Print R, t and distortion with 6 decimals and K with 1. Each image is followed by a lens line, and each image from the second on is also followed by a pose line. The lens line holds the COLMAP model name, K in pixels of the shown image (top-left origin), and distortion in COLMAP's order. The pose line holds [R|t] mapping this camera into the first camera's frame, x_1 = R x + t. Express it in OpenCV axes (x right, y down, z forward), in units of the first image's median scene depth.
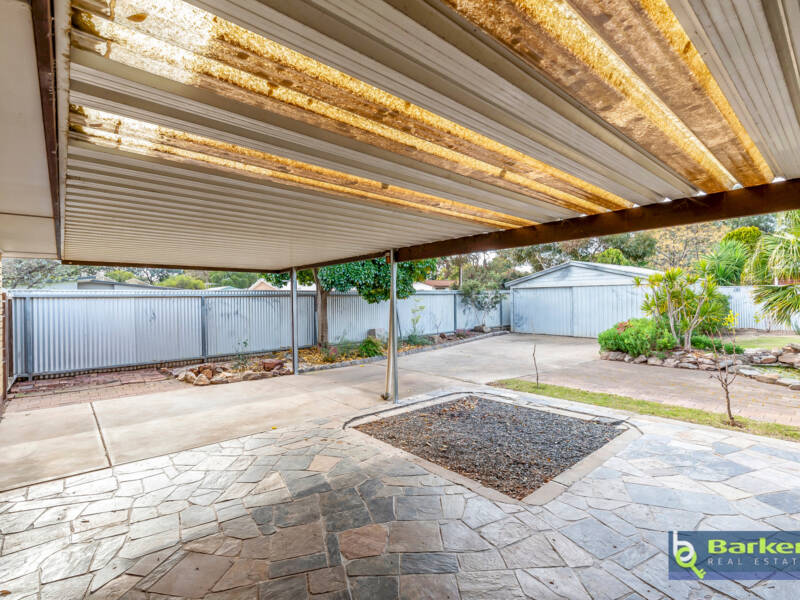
lens RADIAL K [[389.7, 0, 400.0], [0, 389.7, 300.0], [0, 0, 1]] dist [-0.001508, -0.000245]
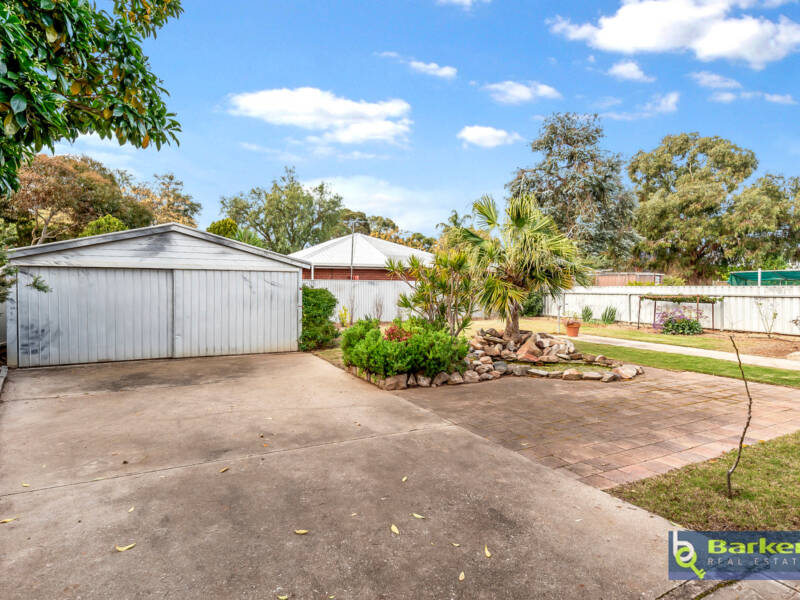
lens RADIAL K [[425.9, 0, 400.0], [0, 425.9, 300.0], [0, 0, 1]] dist [-0.001378, 0.000112]
pose [[0.235635, -0.010745, 0.971782, -0.081501], [-0.000821, 0.999936, 0.011255, 0.002888], [-0.971841, -0.003450, 0.235611, 0.574526]]
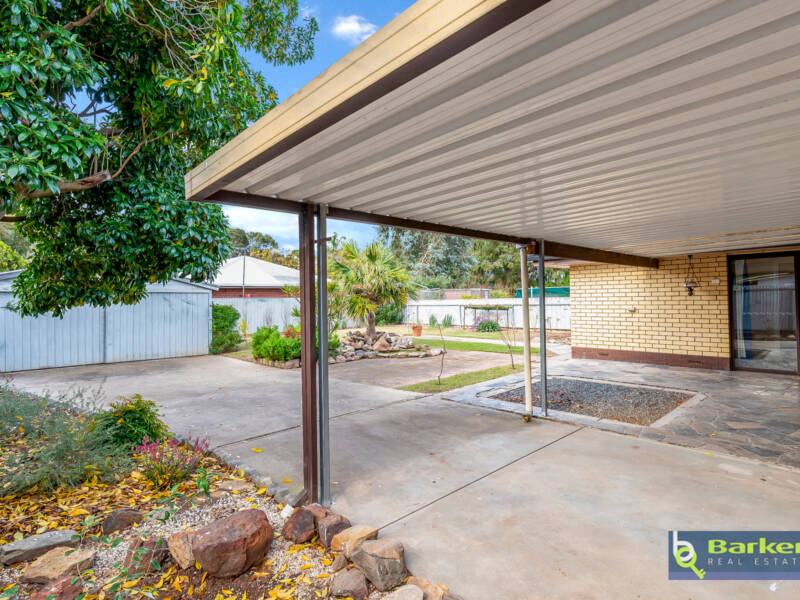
lens RADIAL K [[425.9, 0, 400.0], [0, 425.9, 300.0], [0, 0, 1]] dist [-0.001378, 0.000112]
pose [[-0.039066, 0.020455, 0.999027, -0.376777], [0.022378, 0.999558, -0.019591, 0.006613], [-0.998986, 0.021591, -0.039507, 0.529175]]
